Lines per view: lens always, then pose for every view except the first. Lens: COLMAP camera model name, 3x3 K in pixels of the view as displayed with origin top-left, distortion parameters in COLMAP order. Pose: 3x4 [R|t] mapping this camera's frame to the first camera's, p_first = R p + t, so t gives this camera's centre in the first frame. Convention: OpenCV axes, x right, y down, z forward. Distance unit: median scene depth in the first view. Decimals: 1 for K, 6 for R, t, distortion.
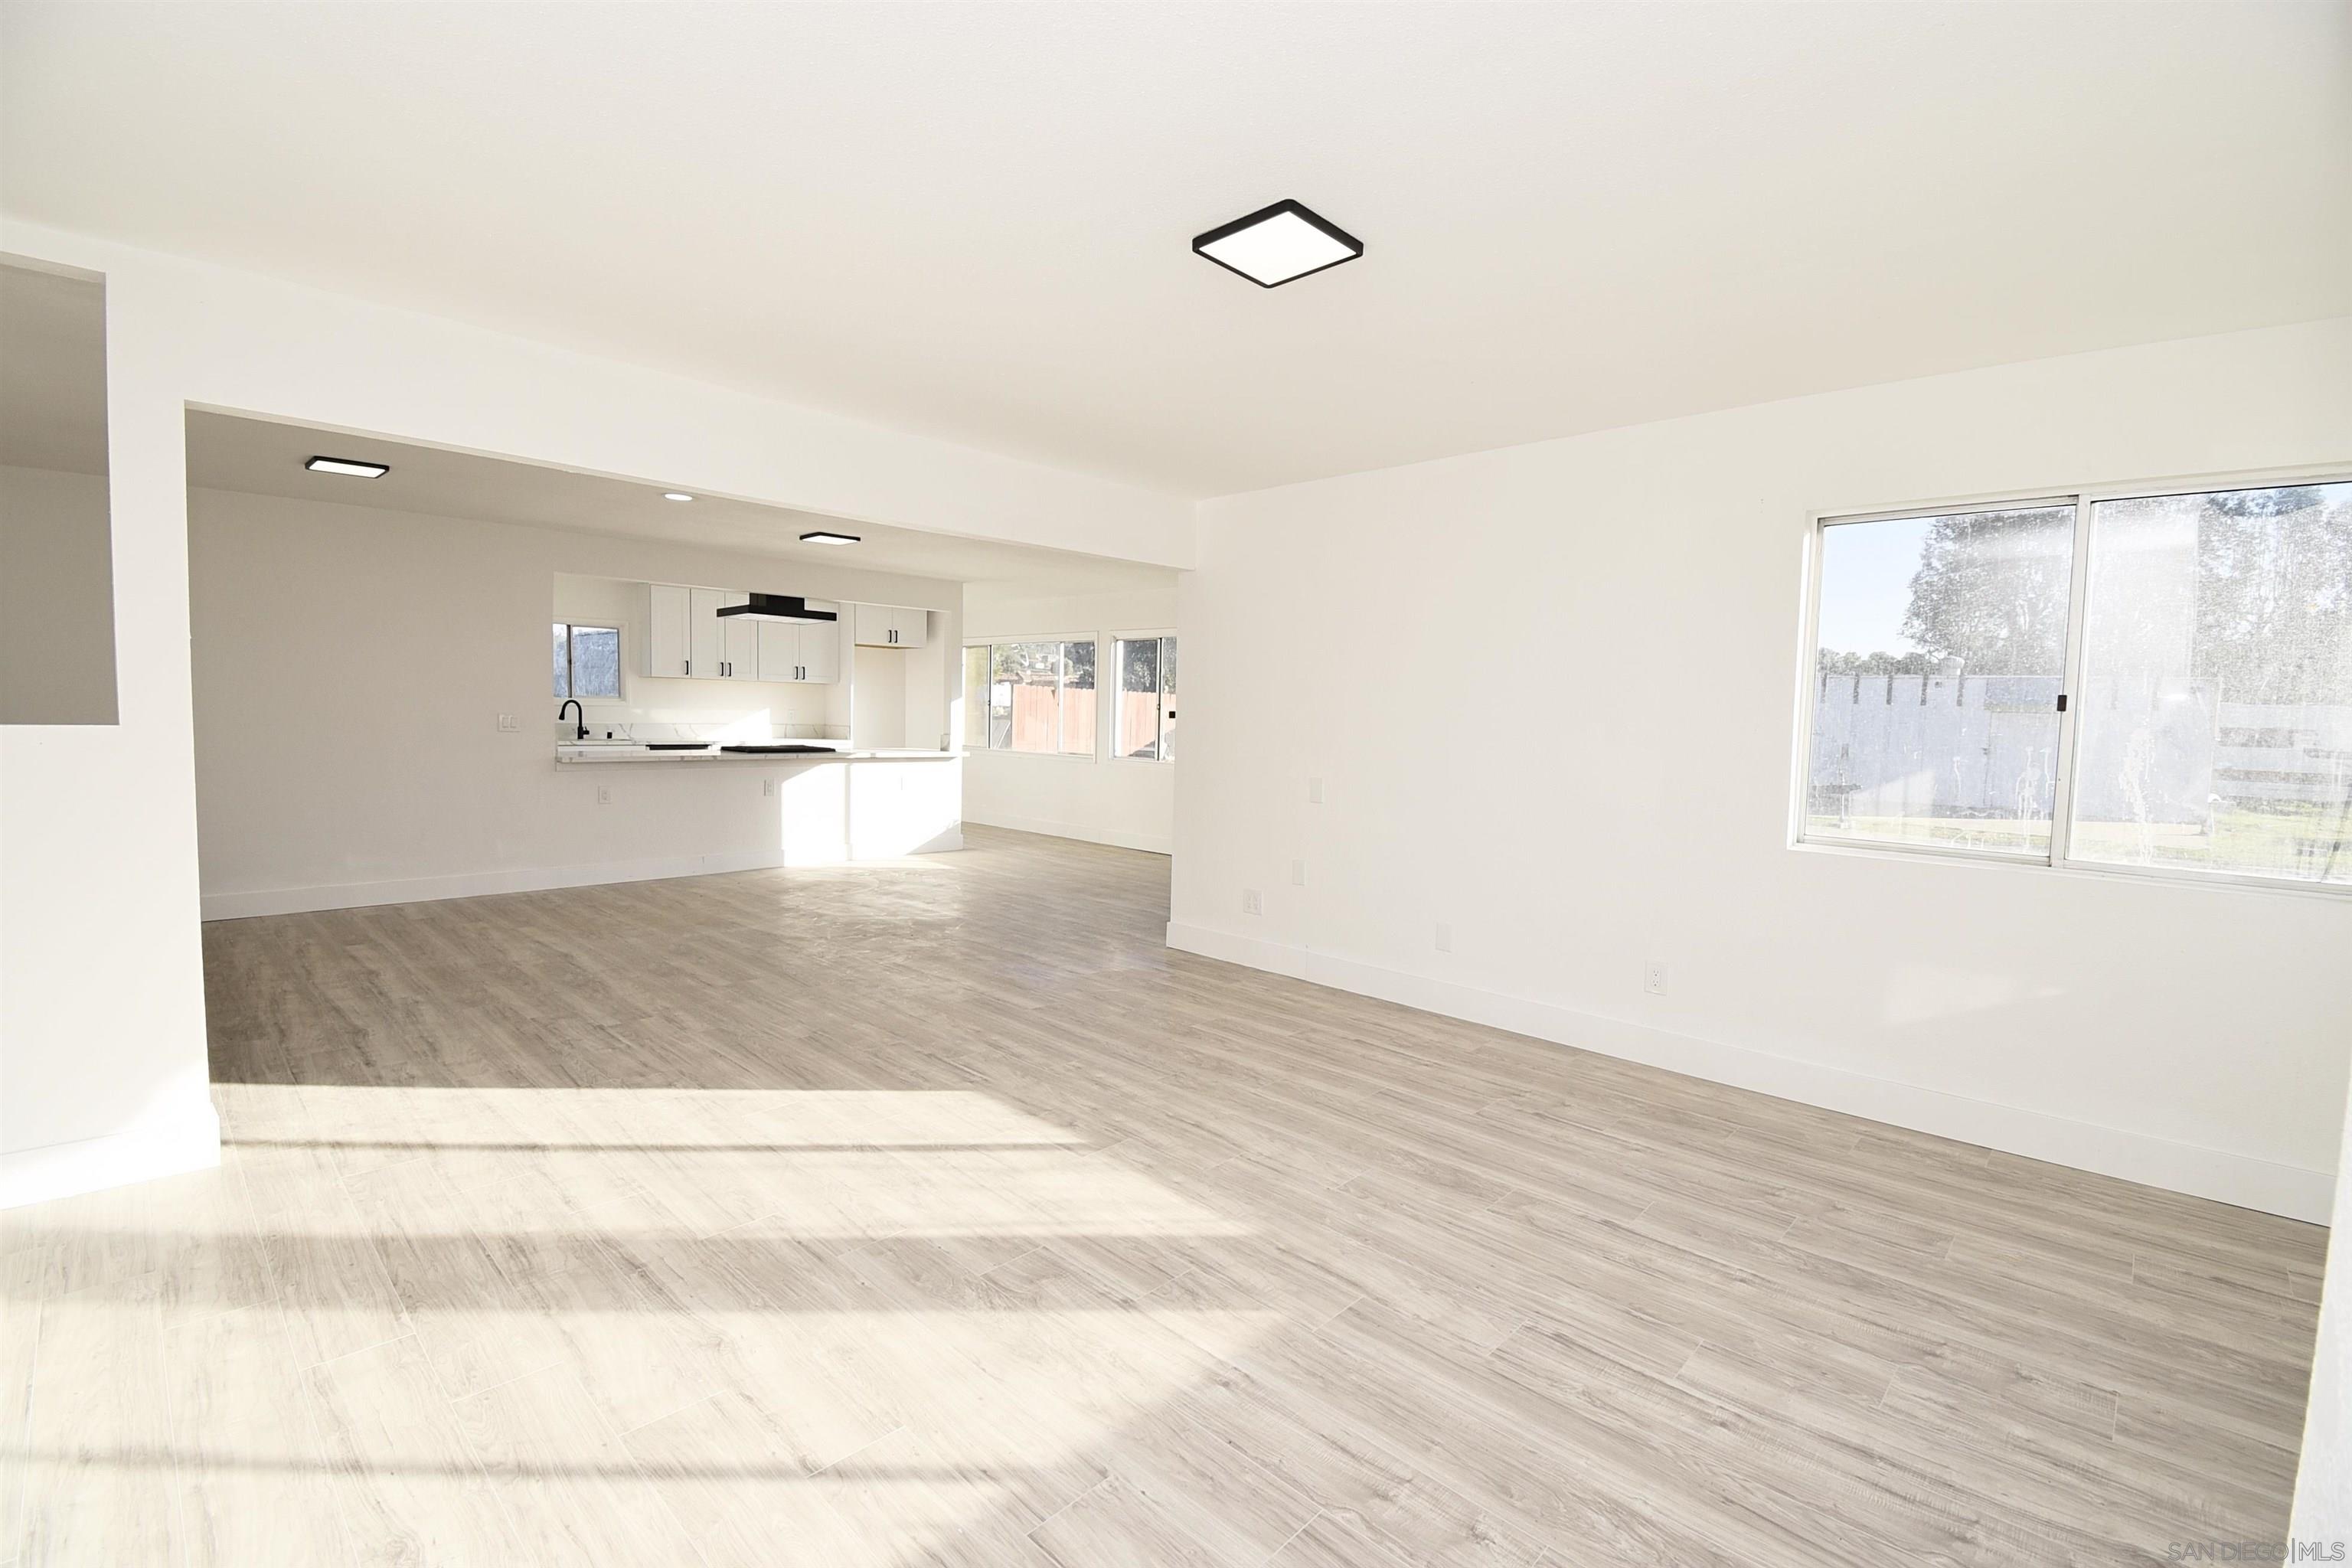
lens RADIAL K [[1026.0, 0, 1181.7], [0, 1026.0, 775.2], [0, 0, 1]] dist [0.023839, -0.028919]
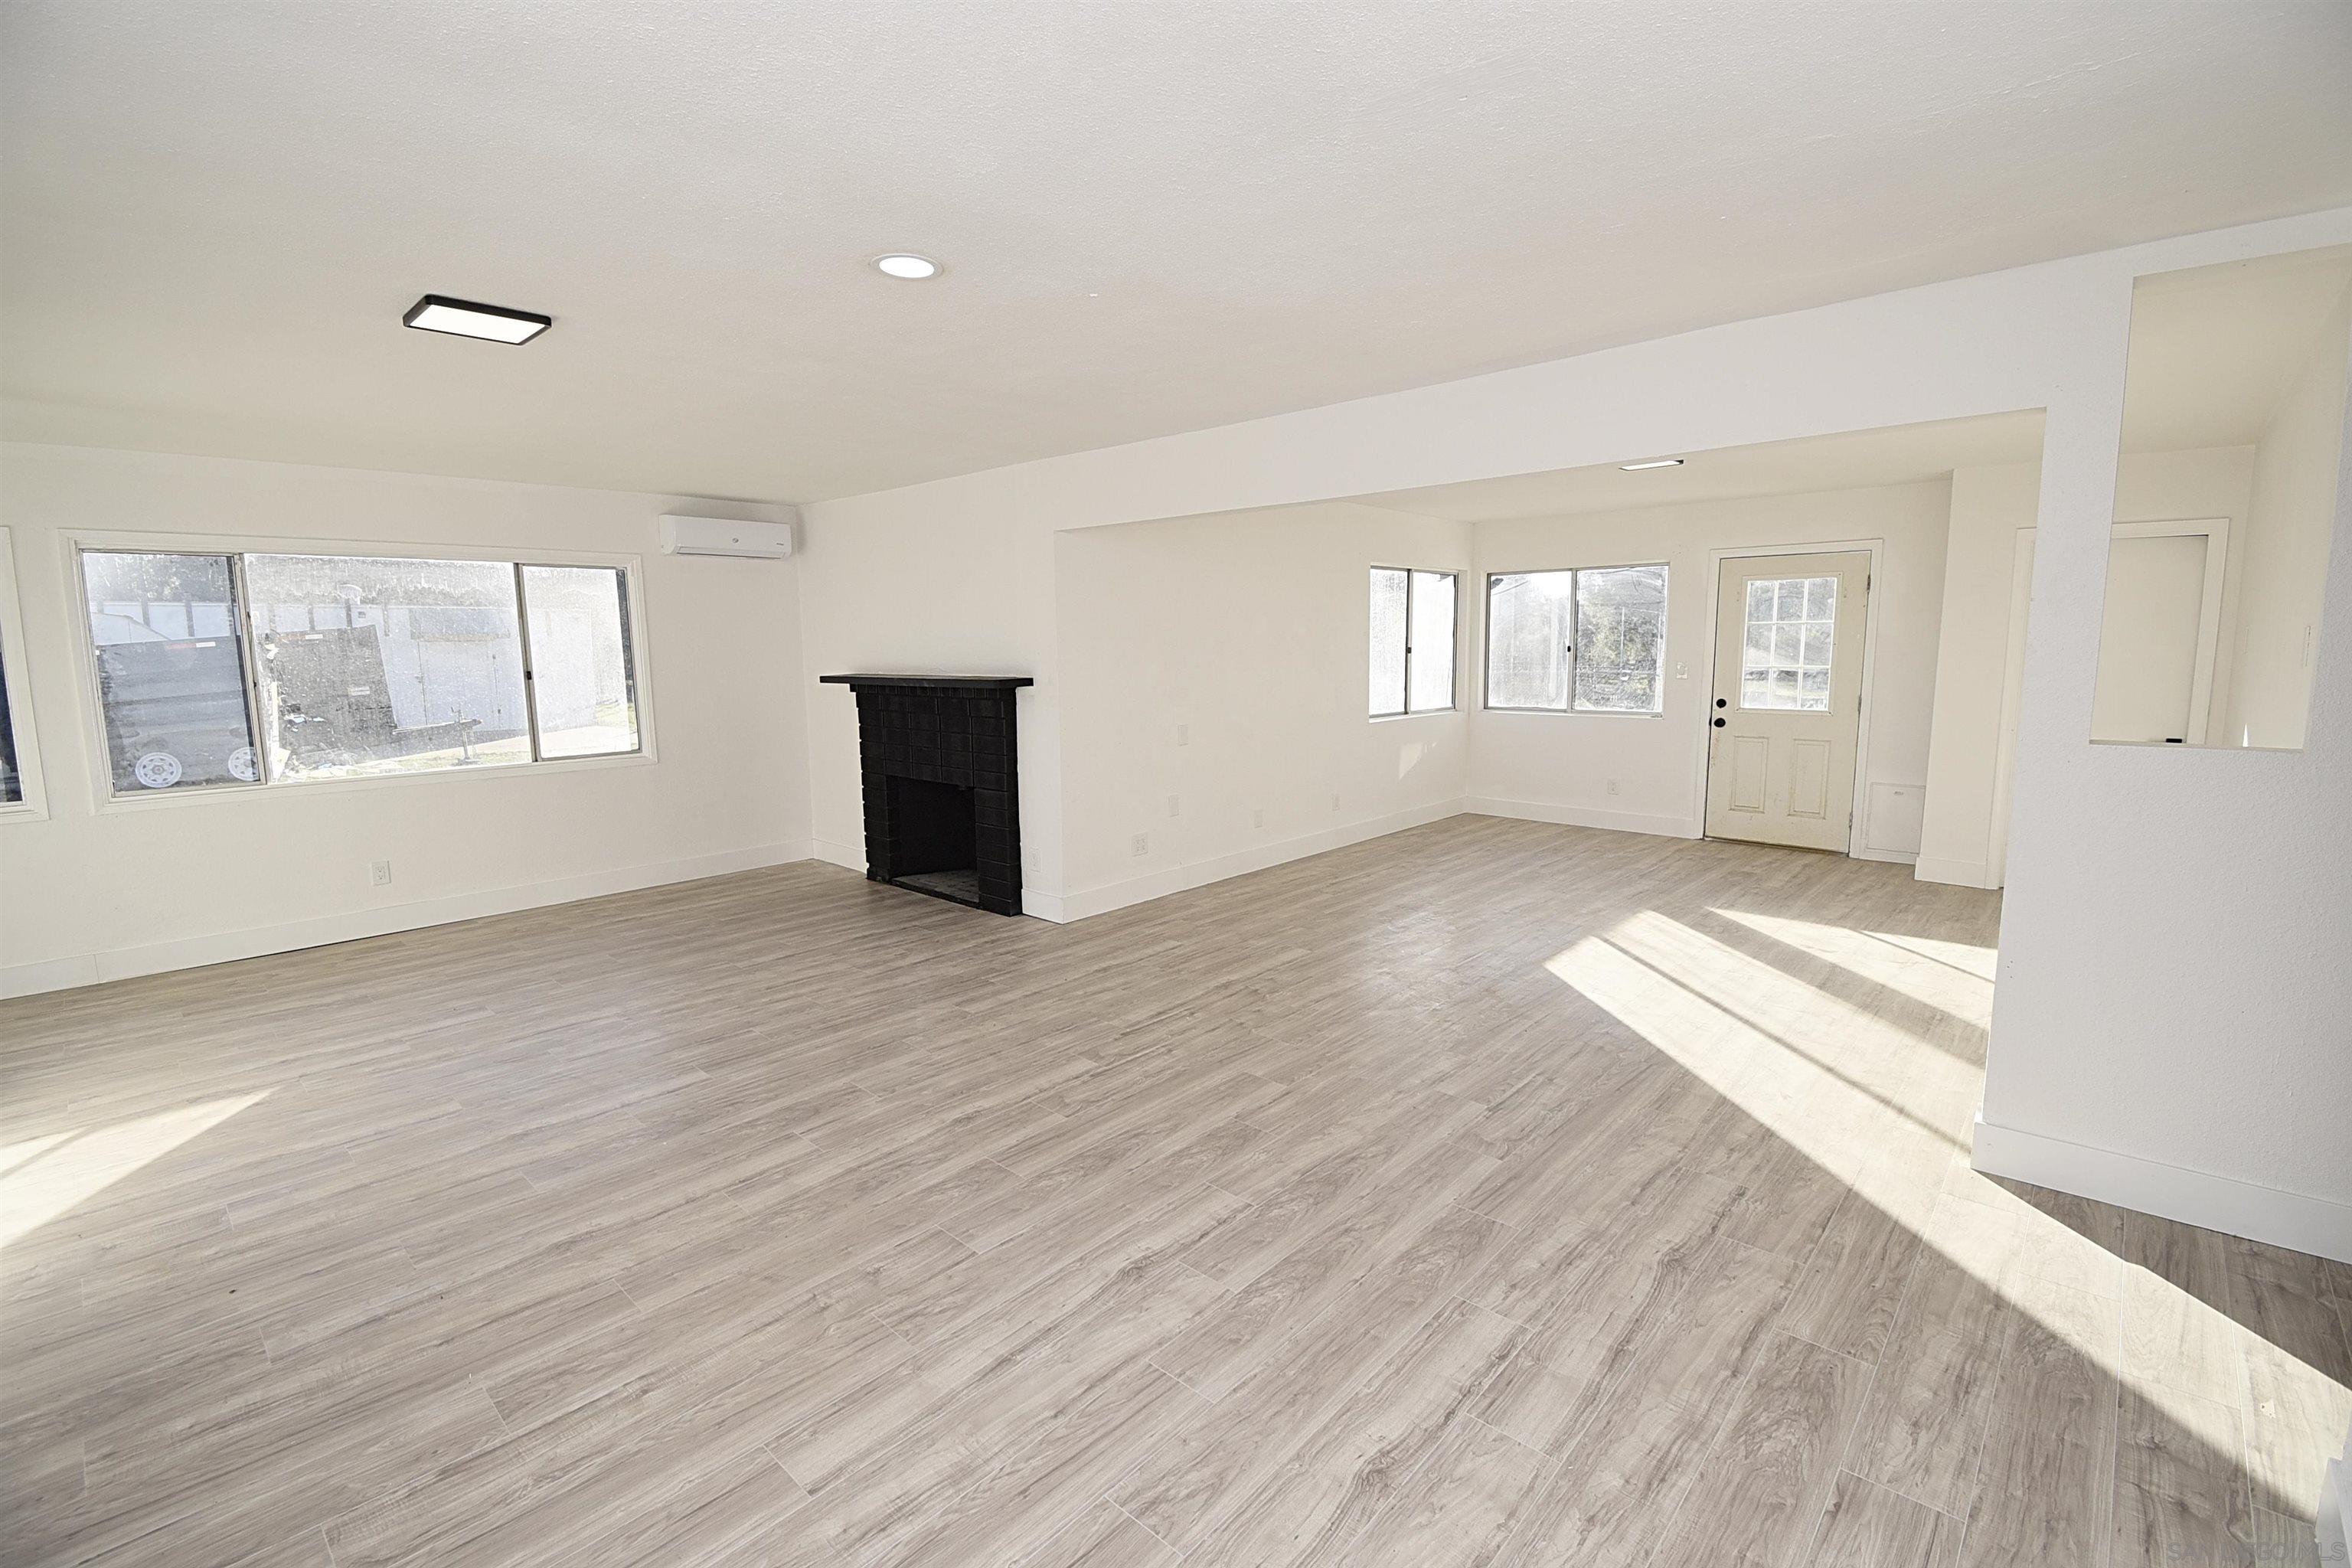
lens RADIAL K [[1026.0, 0, 1181.7], [0, 1026.0, 775.2], [0, 0, 1]] dist [0.023839, -0.028919]
pose [[-0.021817, -0.154395, 0.987768, -1.355842], [0.069985, 0.985344, 0.155562, -0.161330], [-0.997309, 0.072523, -0.010691, 1.269984]]
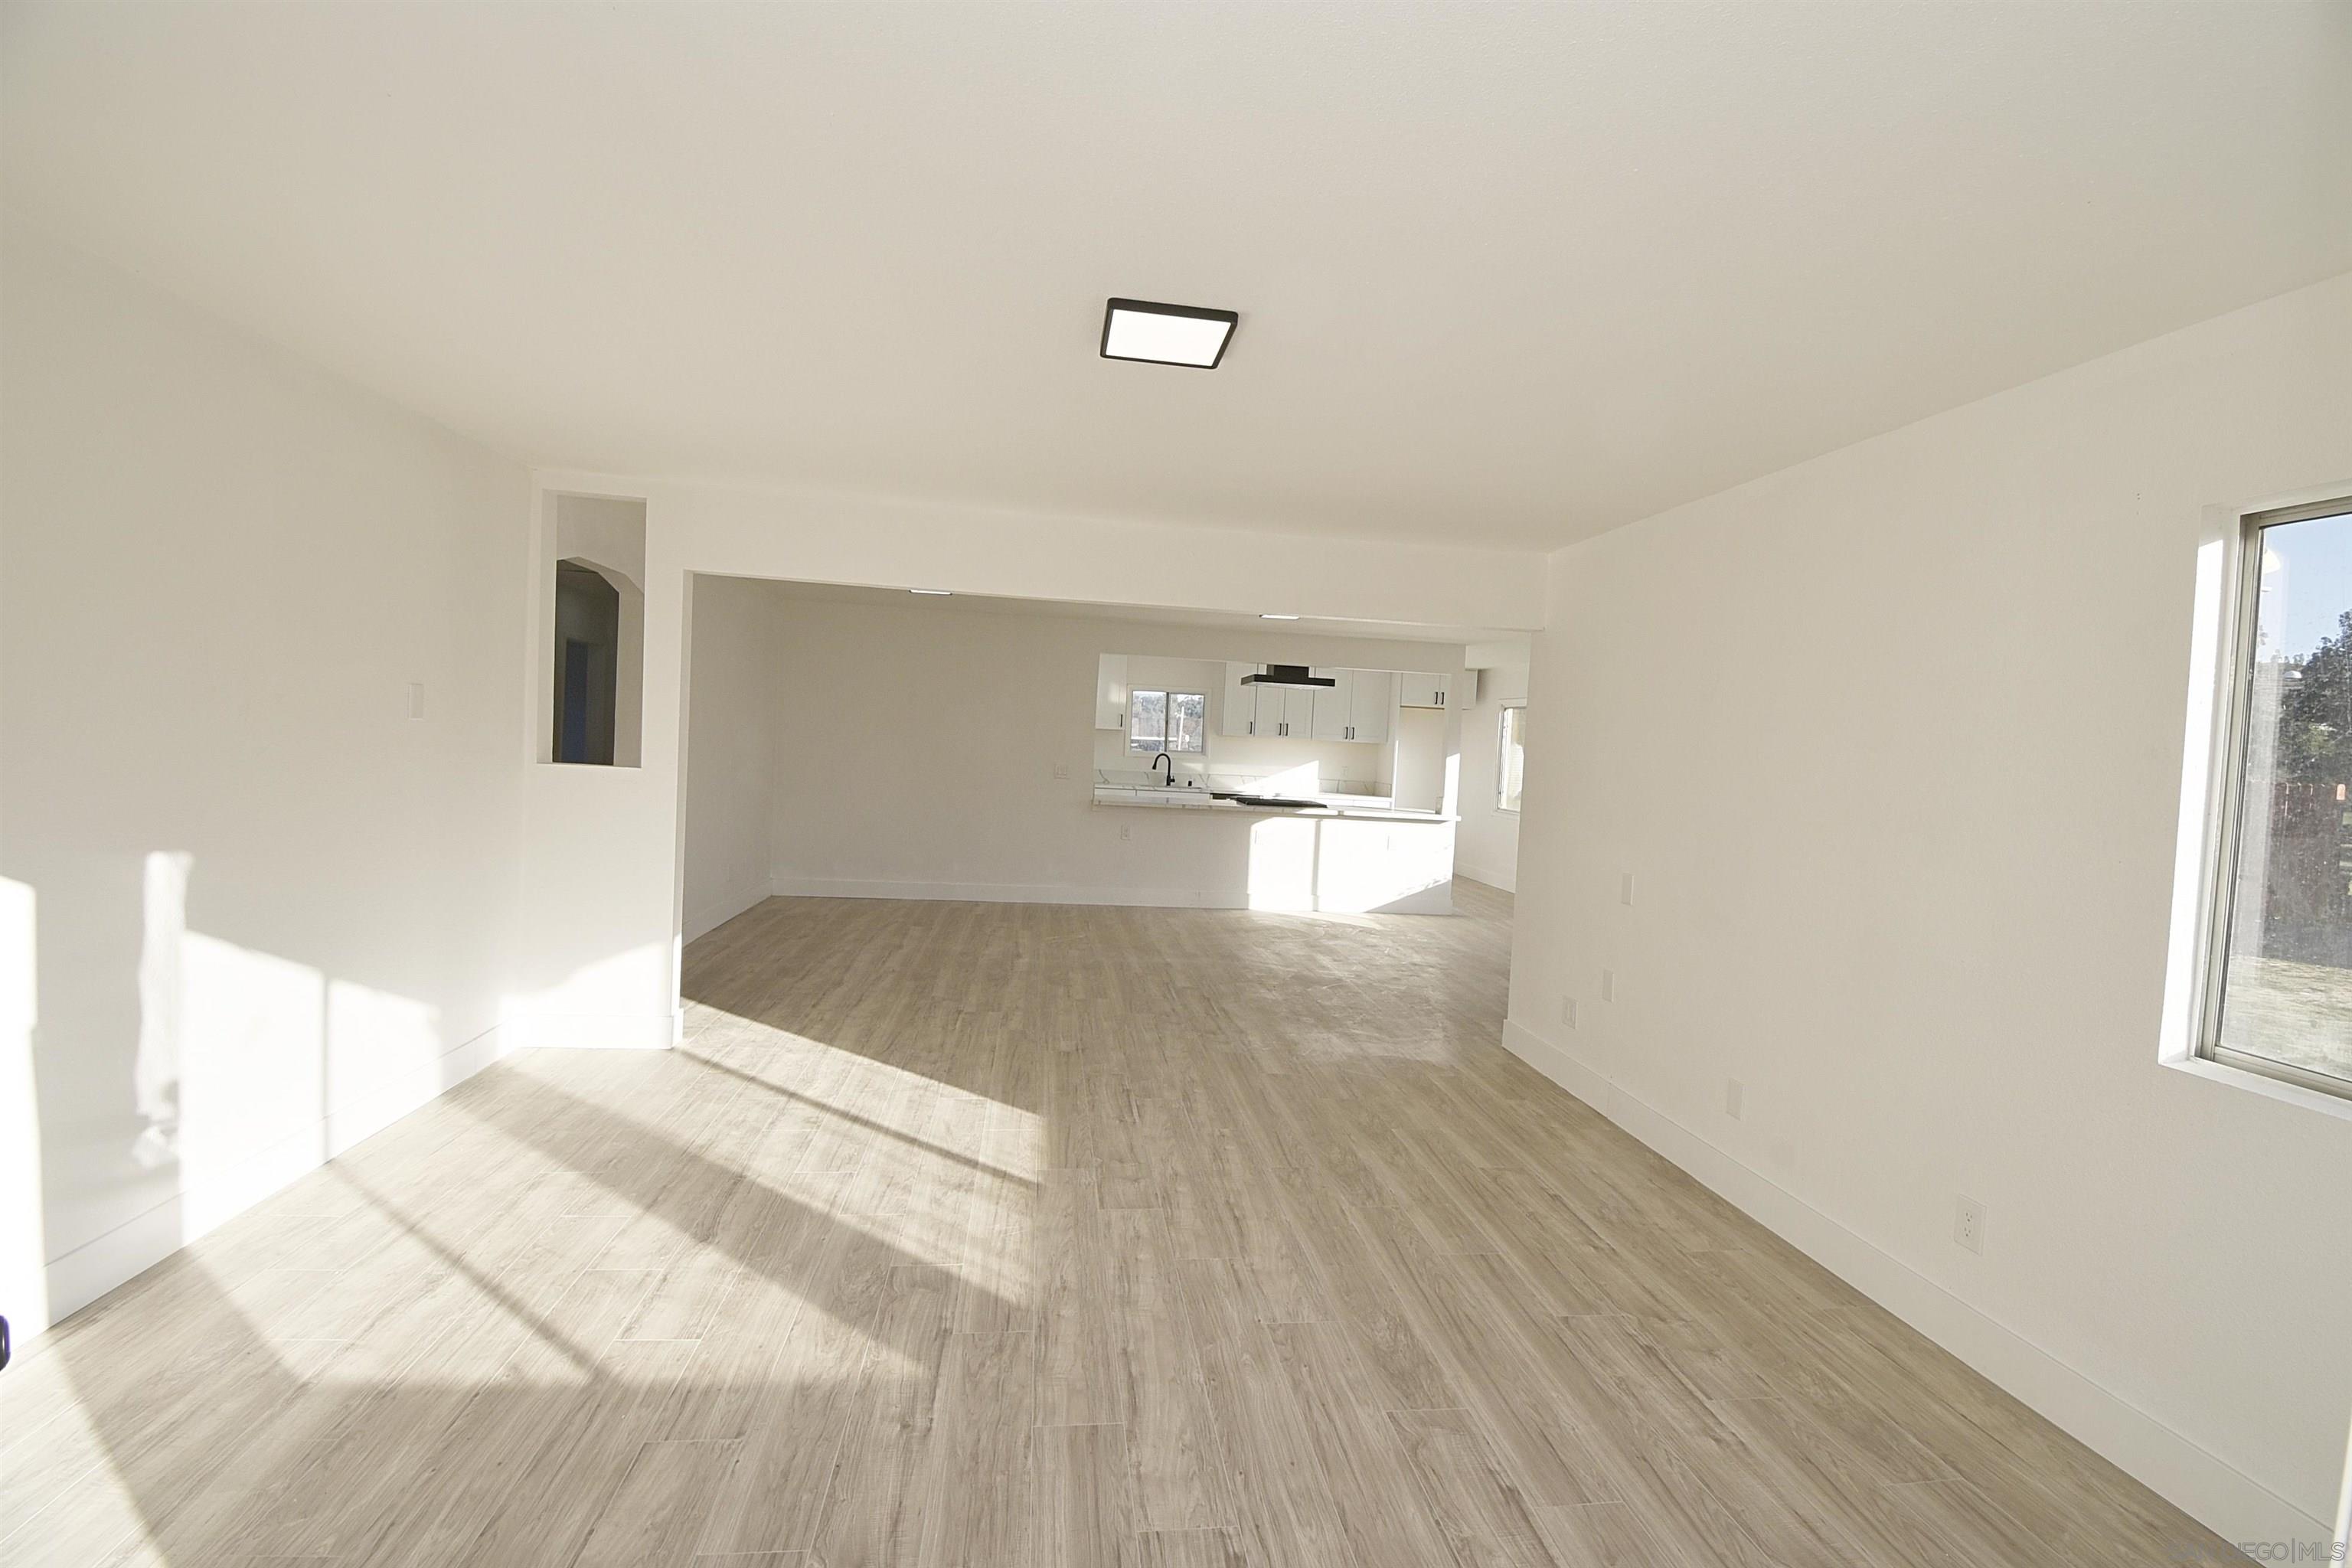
lens RADIAL K [[1026.0, 0, 1181.7], [0, 1026.0, 775.2], [0, 0, 1]] dist [0.023839, -0.028919]
pose [[0.781439, 0.037722, -0.622840, 0.454255], [-0.071032, 0.997060, -0.028733, -0.034267], [0.619925, 0.066694, 0.781822, 0.151678]]
